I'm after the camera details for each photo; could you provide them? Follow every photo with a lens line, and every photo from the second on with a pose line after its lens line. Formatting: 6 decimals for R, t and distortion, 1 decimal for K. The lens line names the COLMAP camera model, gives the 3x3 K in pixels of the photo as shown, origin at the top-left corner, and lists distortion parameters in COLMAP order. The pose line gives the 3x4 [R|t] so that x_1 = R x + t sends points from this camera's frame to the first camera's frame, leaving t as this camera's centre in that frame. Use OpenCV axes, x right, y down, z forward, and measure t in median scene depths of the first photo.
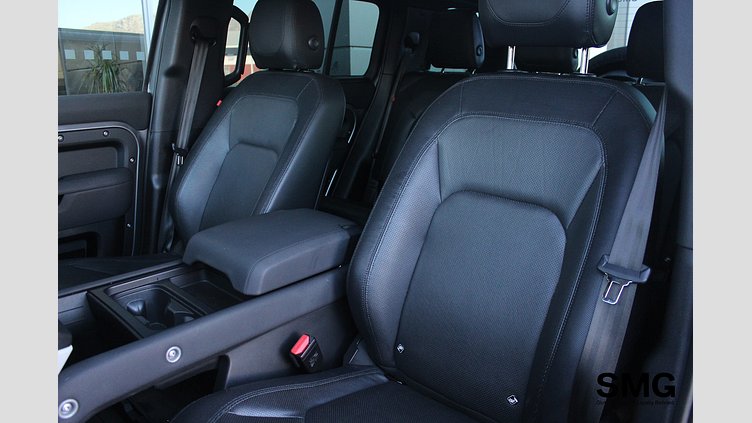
lens RADIAL K [[525.1, 0, 376.0], [0, 525.1, 211.5], [0, 0, 1]] dist [-0.102811, 0.004311]
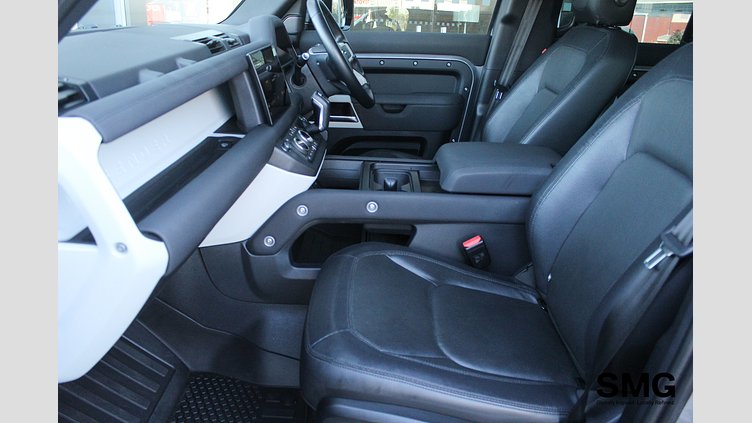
lens RADIAL K [[525.1, 0, 376.0], [0, 525.1, 211.5], [0, 0, 1]] dist [-0.102811, 0.004311]
pose [[0.671154, 0.286325, -0.683791, 0.360414], [-0.227094, 0.957463, 0.178024, 0.009707], [0.705678, 0.035803, 0.707628, -0.038678]]
